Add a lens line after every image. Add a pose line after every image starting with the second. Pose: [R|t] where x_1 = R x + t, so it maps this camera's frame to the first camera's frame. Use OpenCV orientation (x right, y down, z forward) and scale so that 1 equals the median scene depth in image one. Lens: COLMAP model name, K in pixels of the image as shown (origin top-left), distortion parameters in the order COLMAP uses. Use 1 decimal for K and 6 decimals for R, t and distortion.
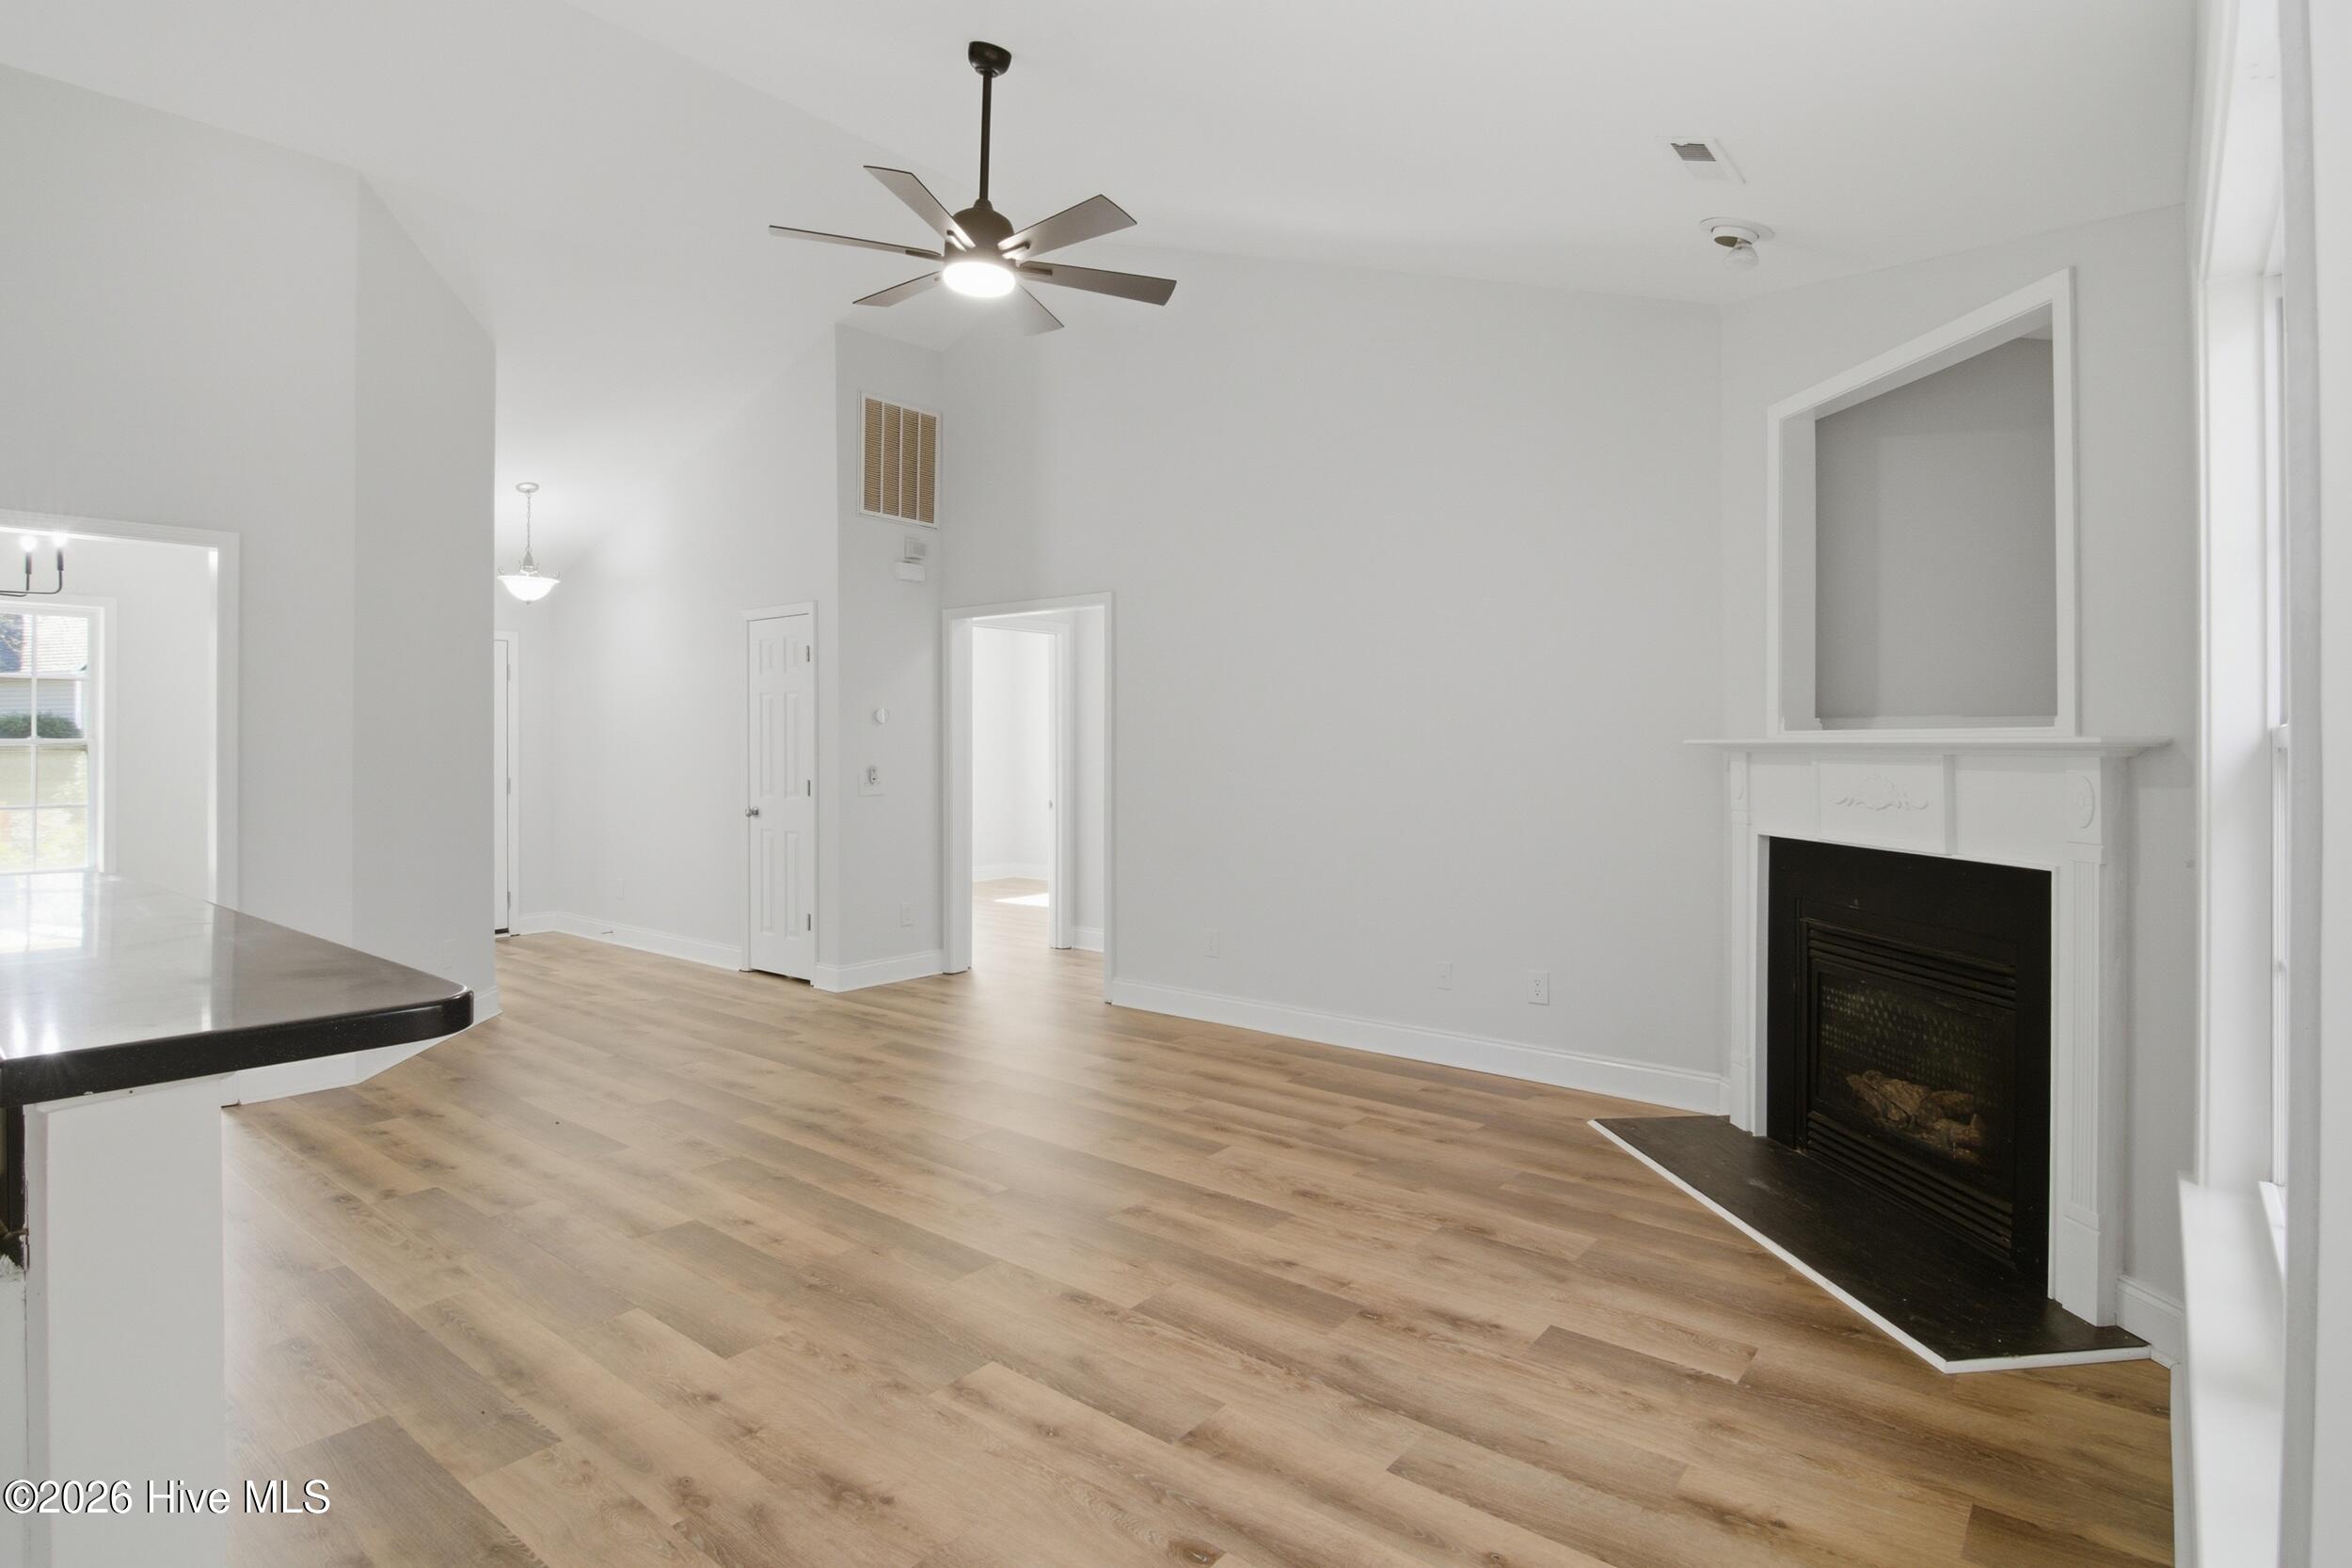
lens RADIAL K [[1211.7, 0, 1193.5], [0, 1211.7, 762.2], [0, 0, 1]] dist [-0.000278, -0.019476]
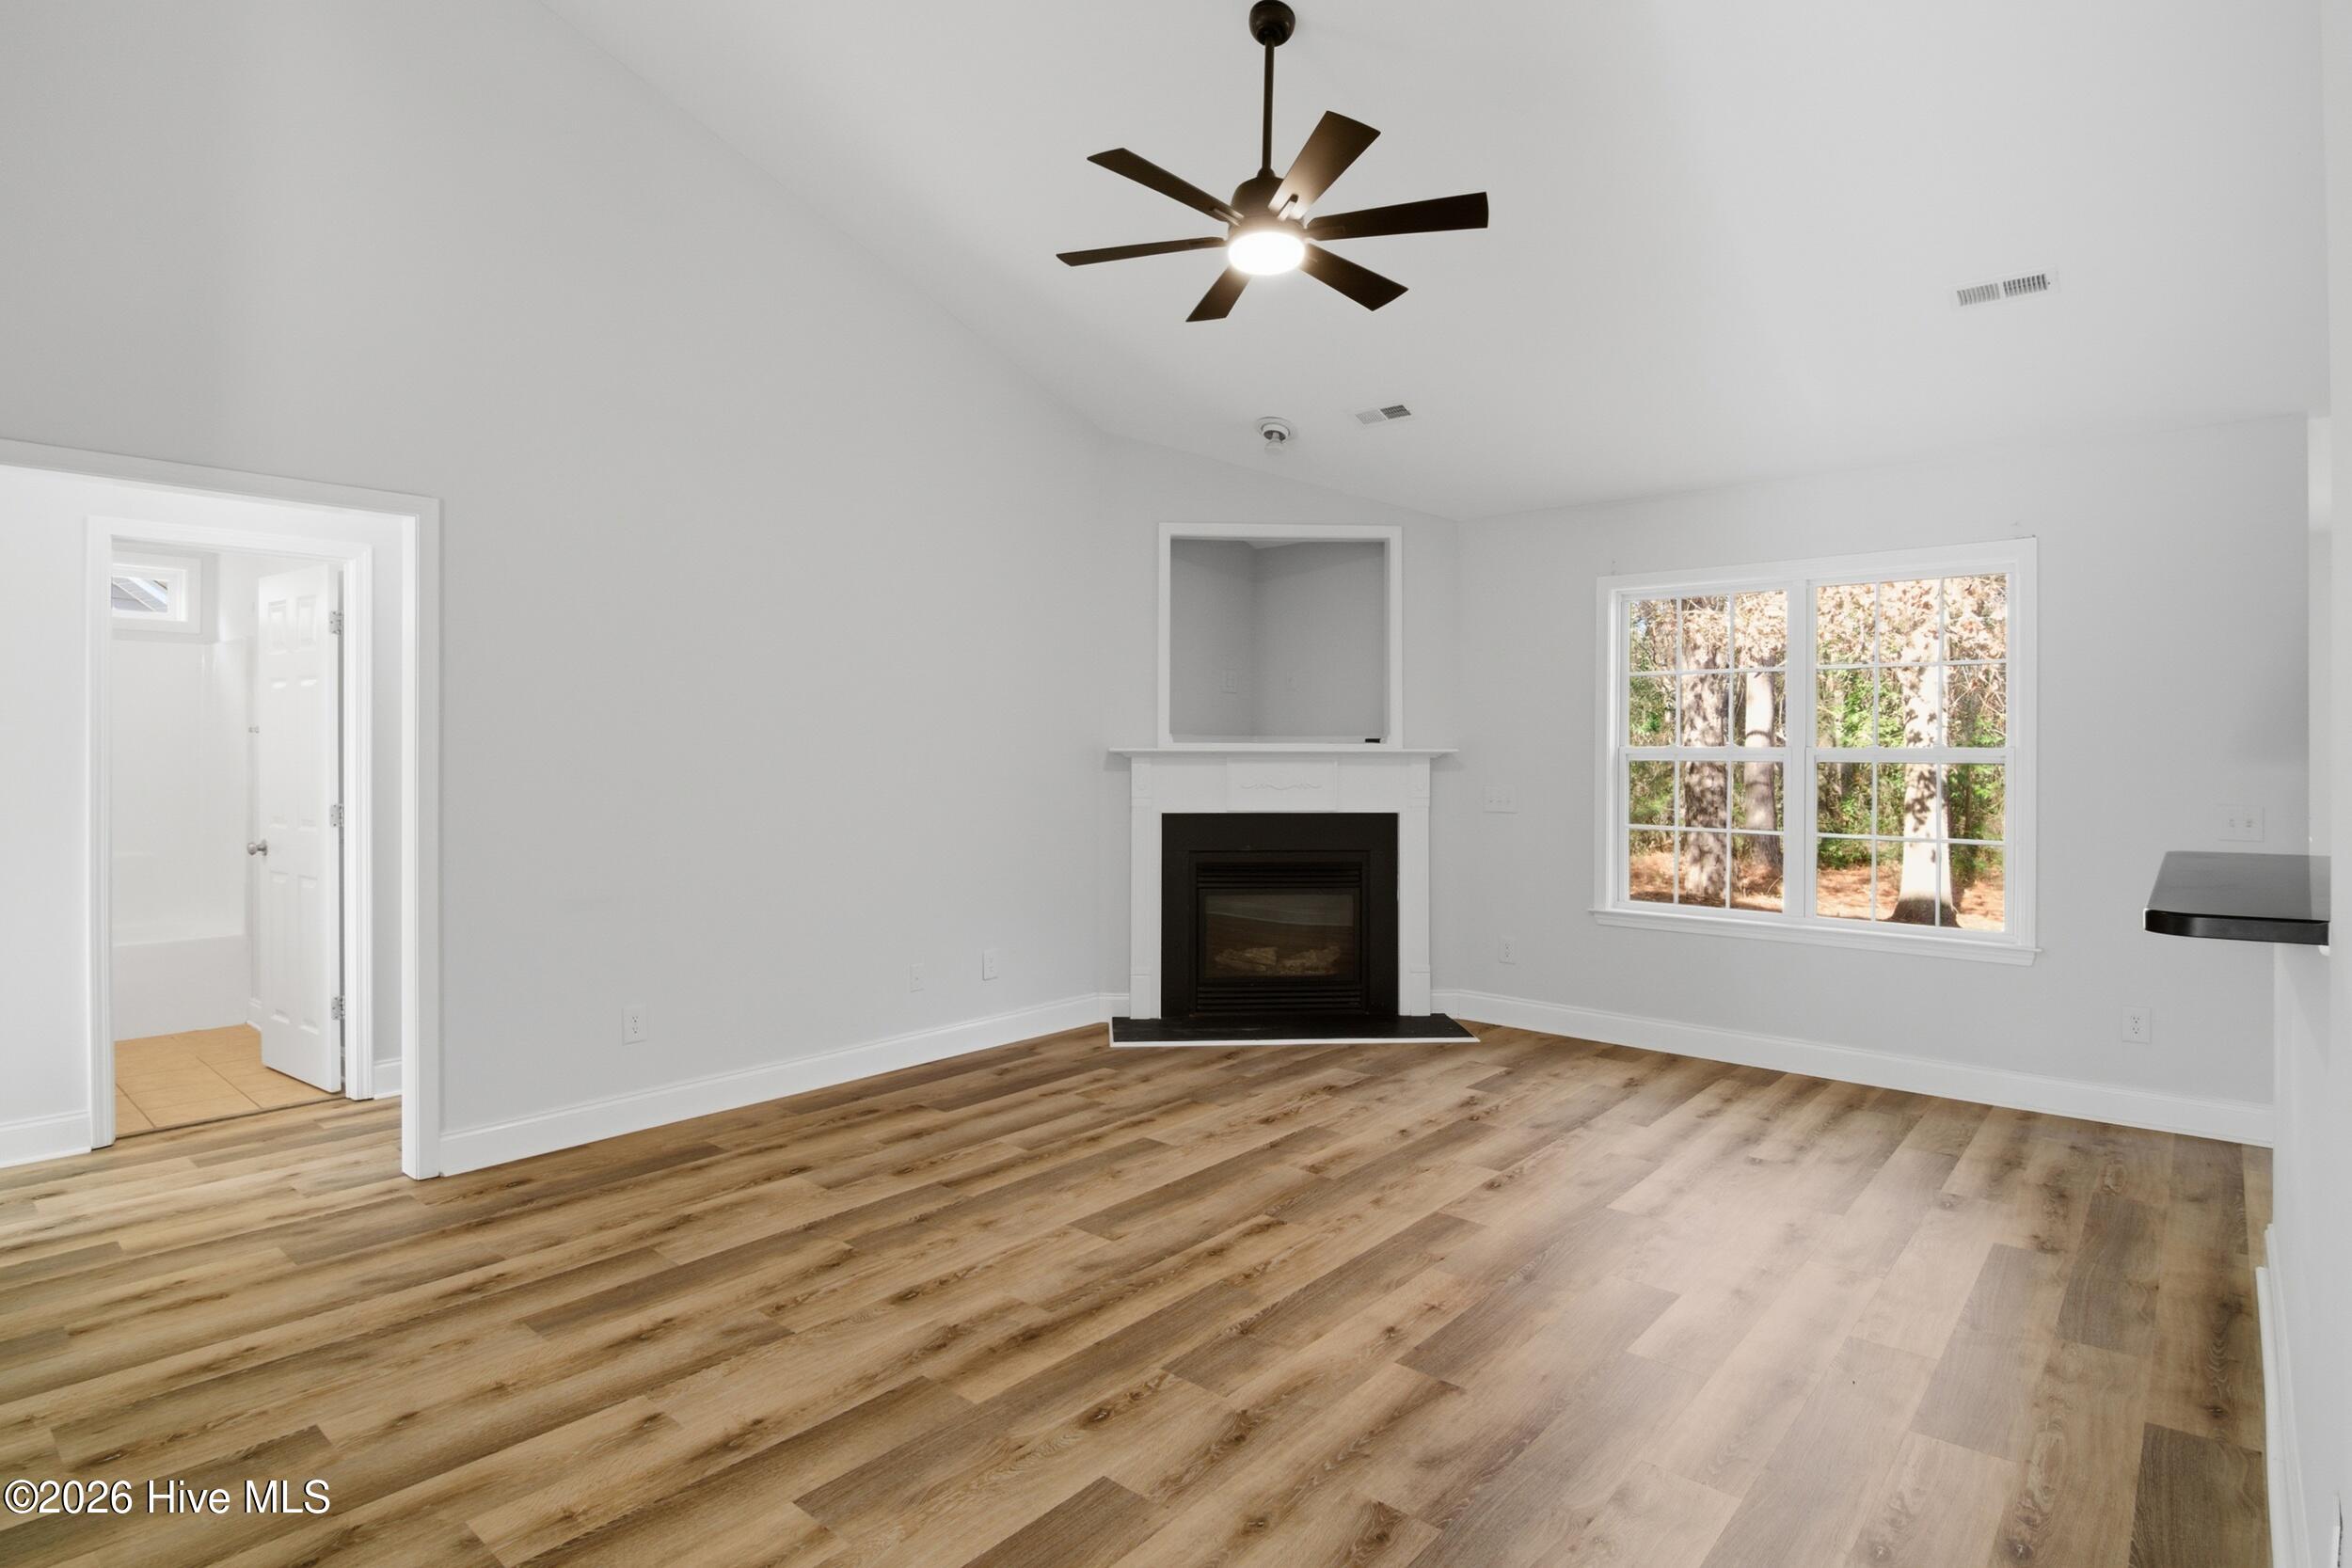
lens RADIAL K [[1202.6, 0, 1167.9], [0, 1202.6, 746.1], [0, 0, 1]] dist [-0.001637, -0.018293]
pose [[0.049692, 0.002646, 0.998761, -1.137219], [0.014074, 0.999895, -0.003349, -0.017975], [-0.998665, 0.014223, 0.049650, 1.049348]]
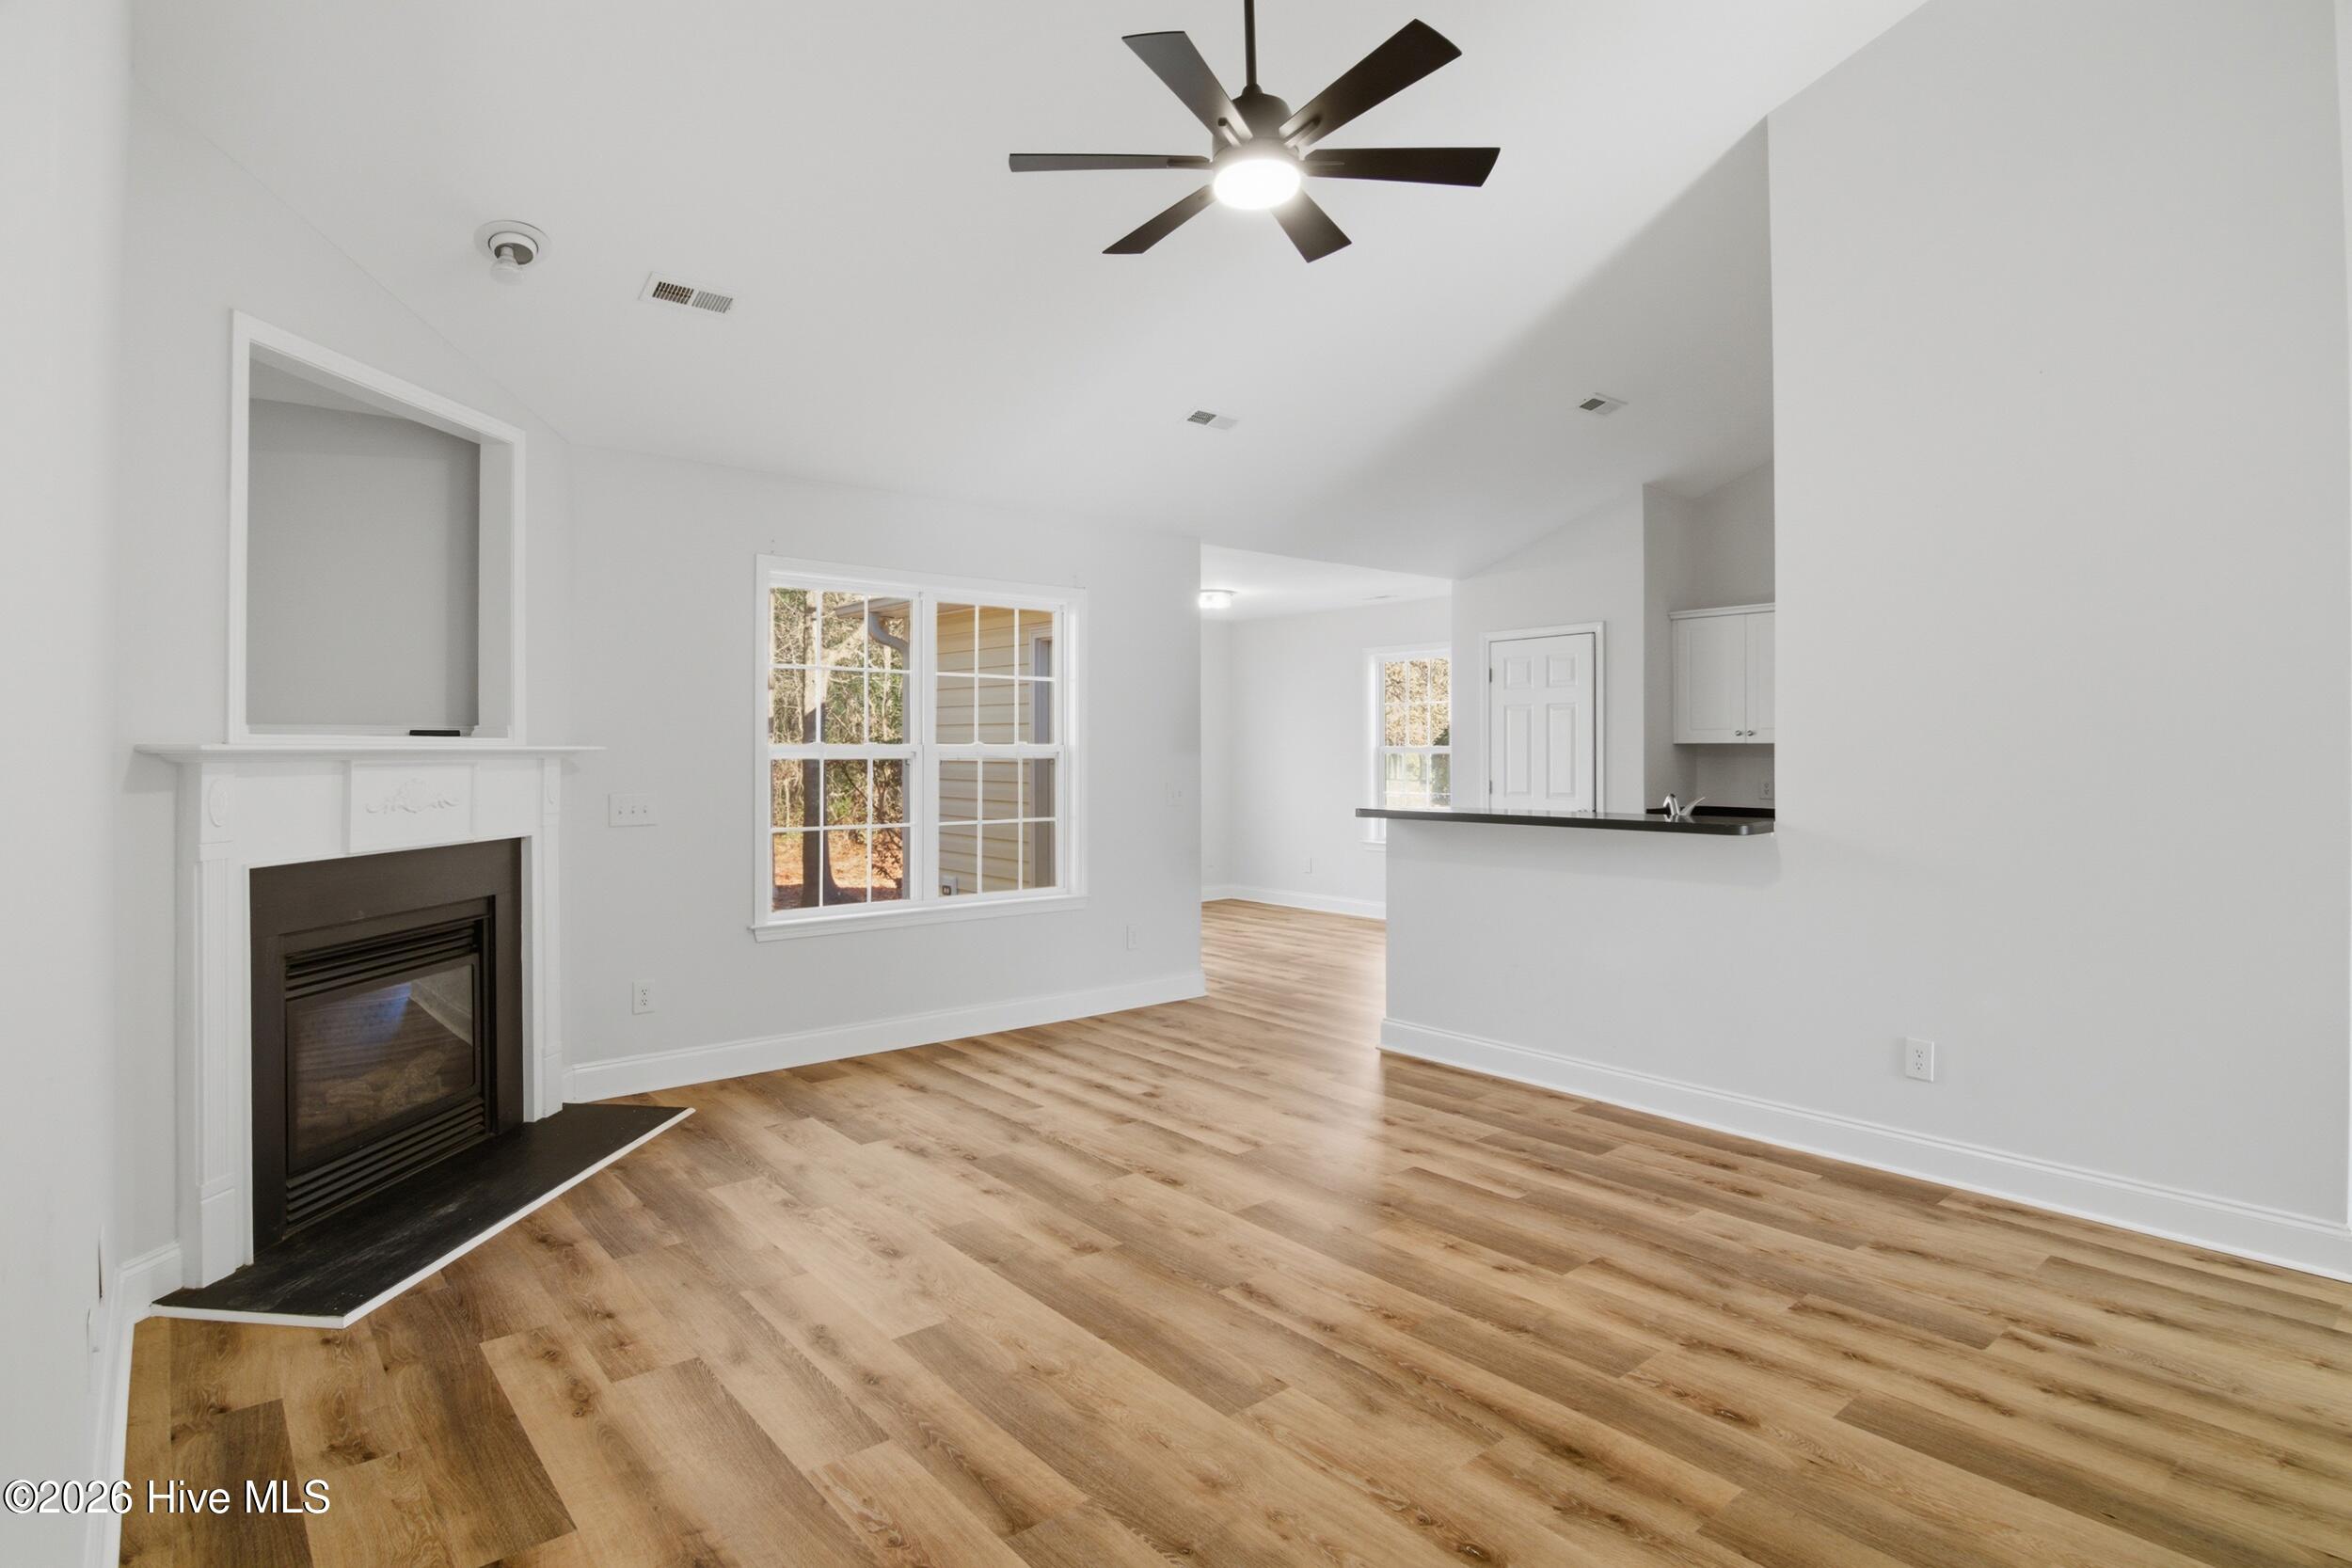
lens RADIAL K [[1202.6, 0, 1167.9], [0, 1202.6, 746.1], [0, 0, 1]] dist [-0.001637, -0.018293]
pose [[-0.976837, -0.000411, 0.213984, -0.300359], [0.002869, 0.999883, 0.015015, -0.031396], [-0.213965, 0.015281, -0.976722, 1.844225]]
